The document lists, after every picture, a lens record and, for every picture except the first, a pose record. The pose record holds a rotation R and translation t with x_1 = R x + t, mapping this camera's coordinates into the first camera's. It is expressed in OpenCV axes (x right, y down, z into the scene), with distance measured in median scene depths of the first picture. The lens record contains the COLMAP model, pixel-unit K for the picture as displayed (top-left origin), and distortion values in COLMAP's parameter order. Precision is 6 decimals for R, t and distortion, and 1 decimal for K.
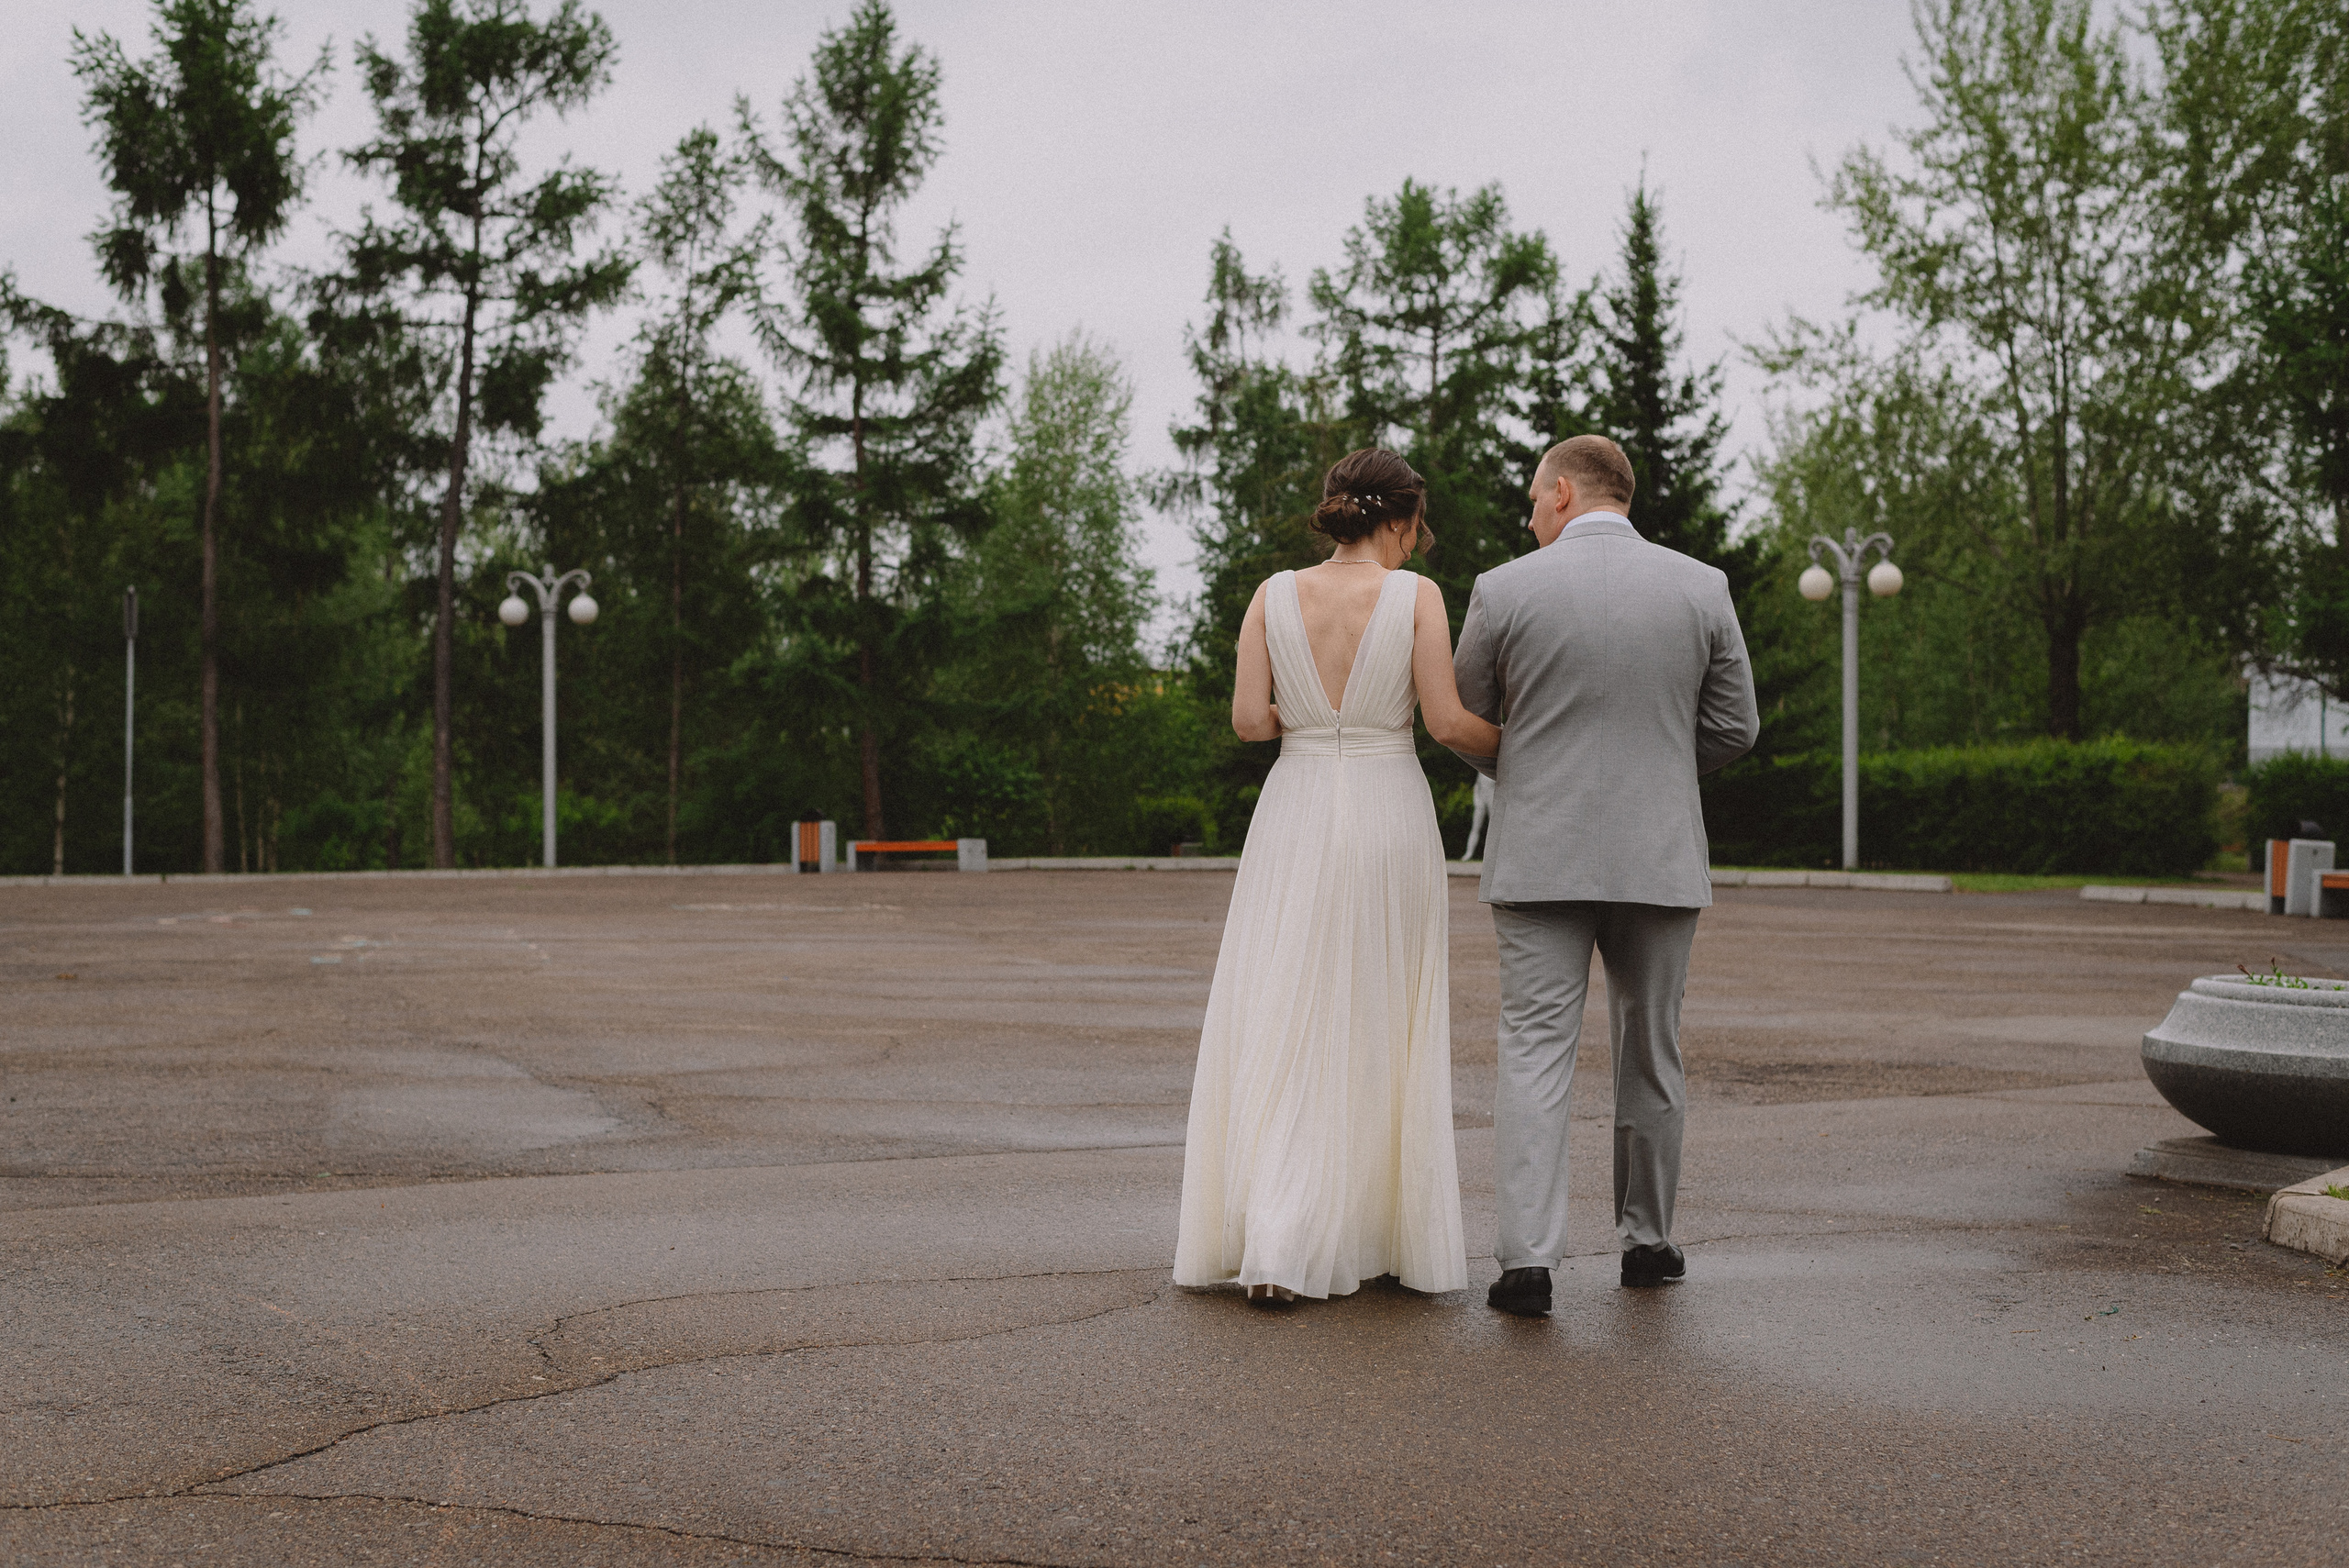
lens RADIAL K [[3384.1, 0, 1174.5], [0, 3384.1, 784.0], [0, 0, 1]] dist [0.017082, -0.051014]
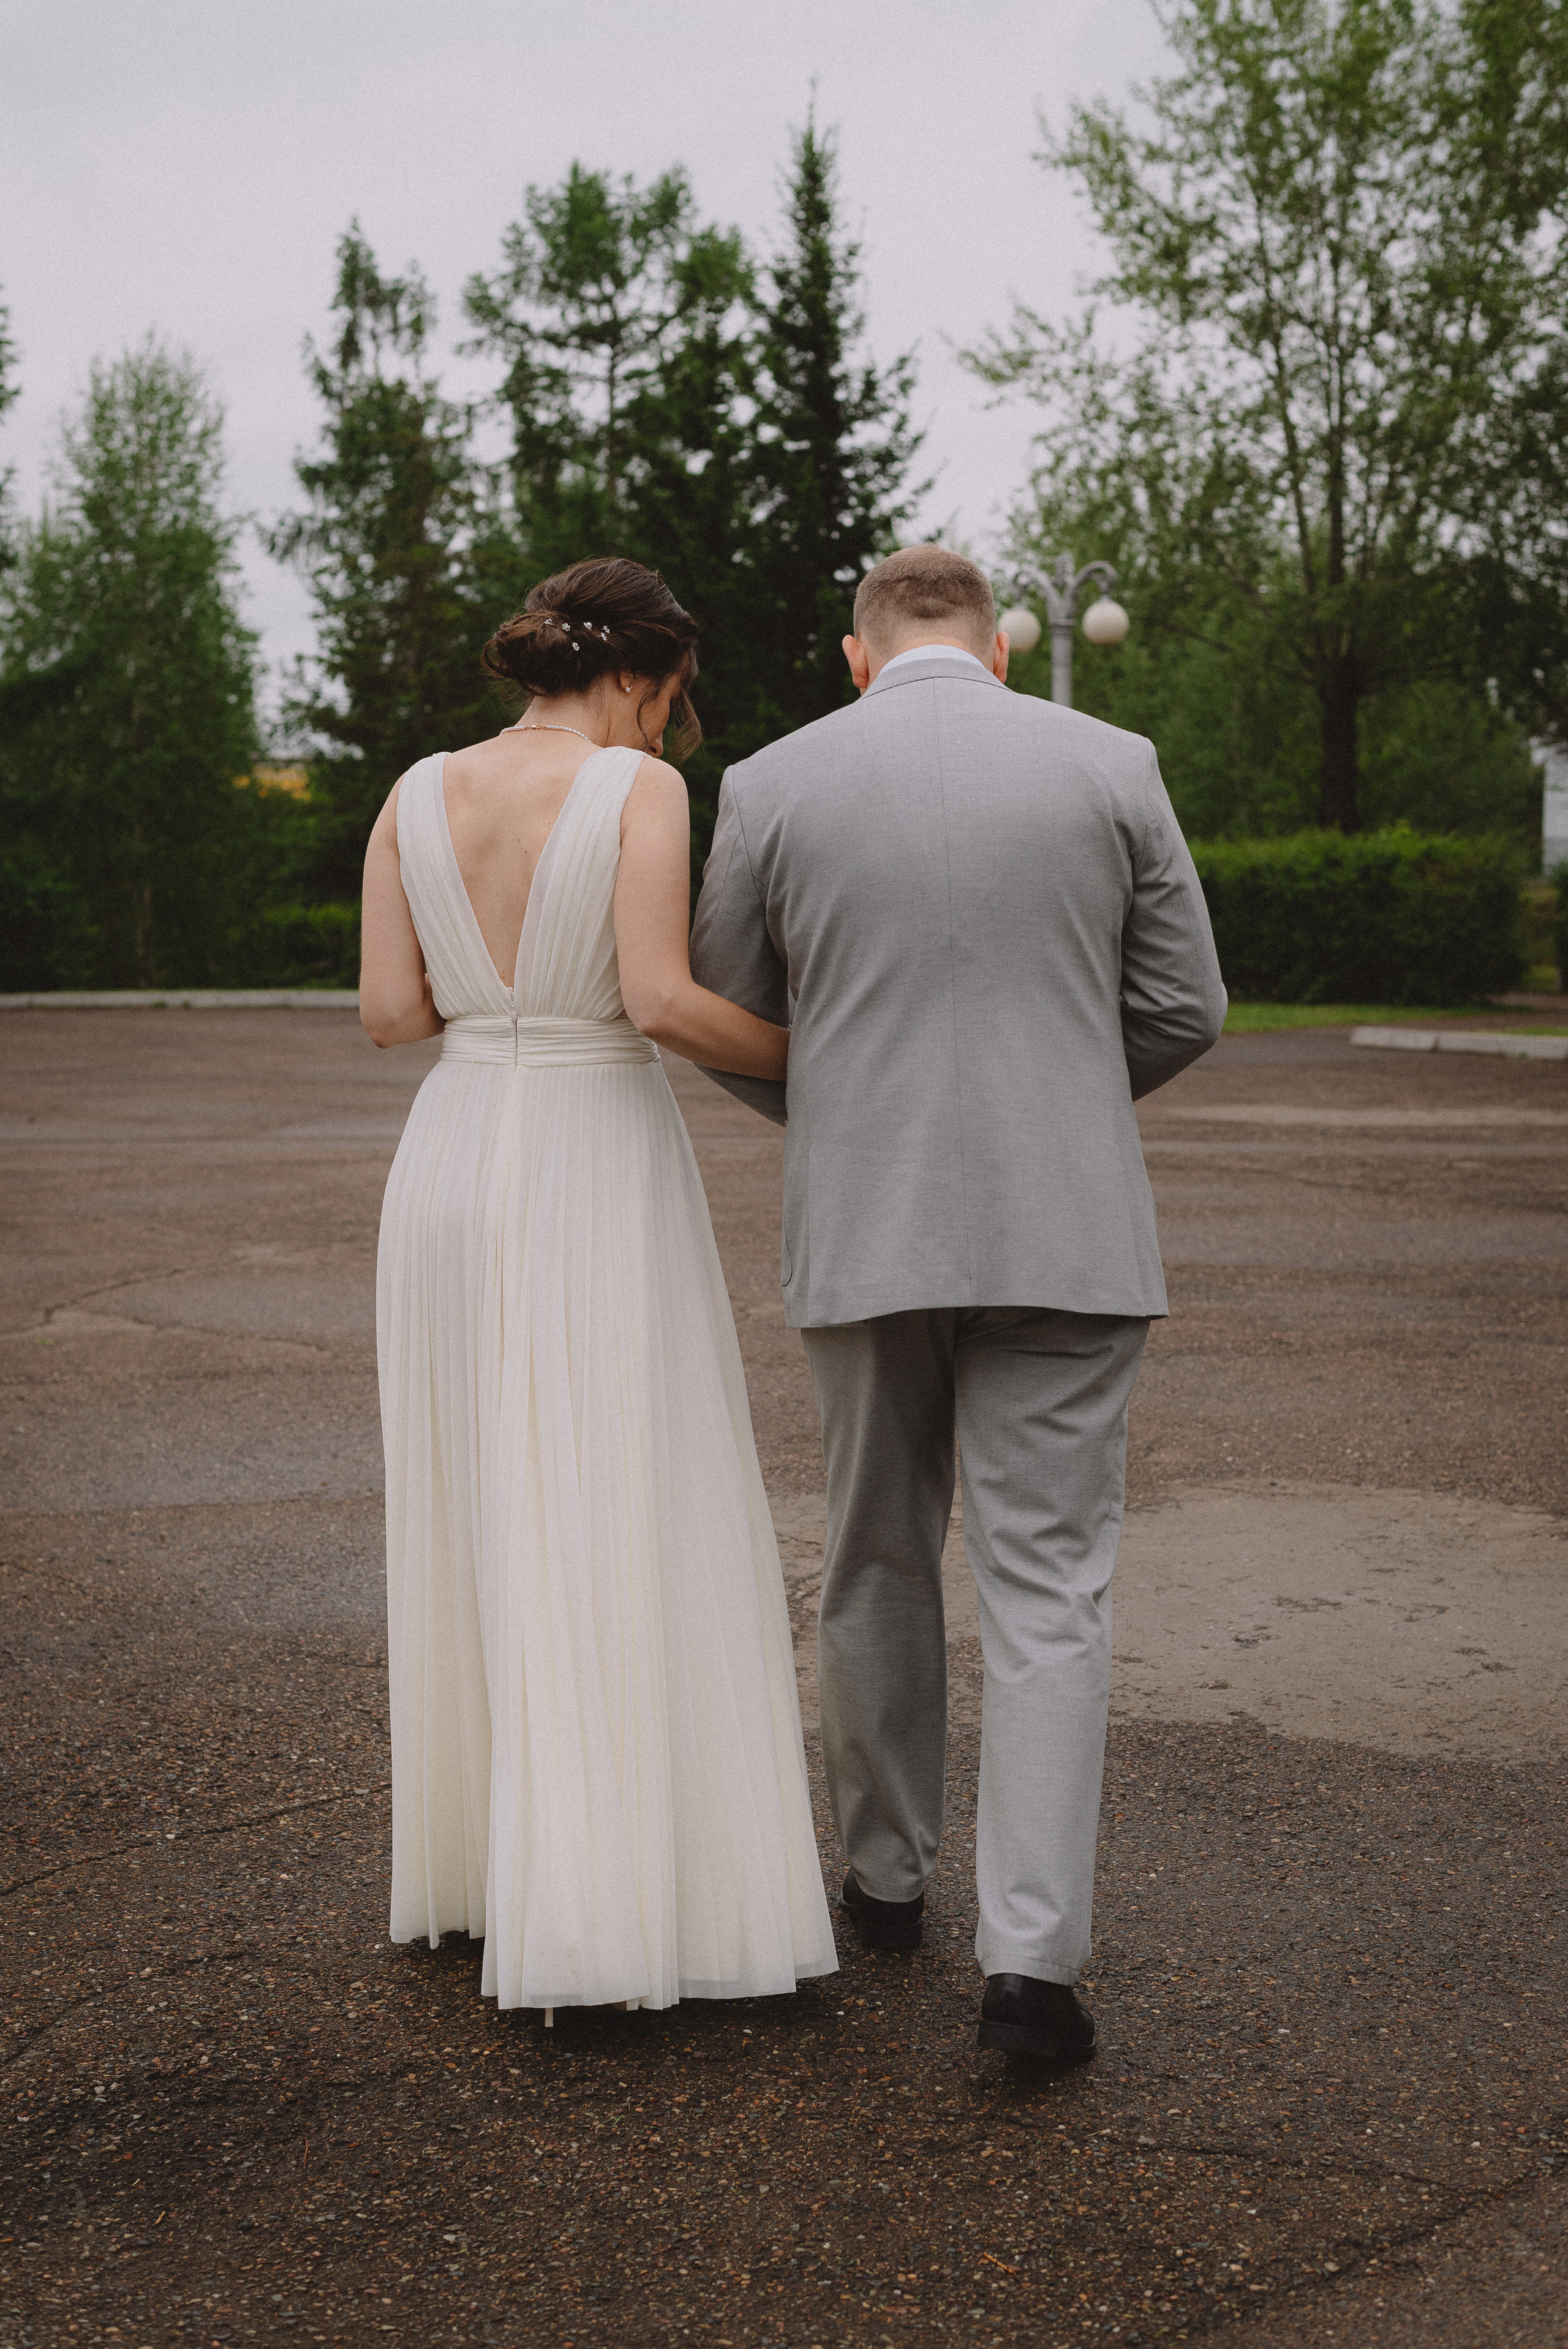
lens RADIAL K [[3279.9, 0, 784.0], [0, 3279.9, 1174.5], [0, 0, 1]] dist [0.010649, -0.319356]
pose [[0.996274, -0.015998, 0.084750, 0.057044], [0.008326, 0.995896, 0.090122, -0.002841], [-0.085844, -0.089081, 0.992318, 0.204177]]
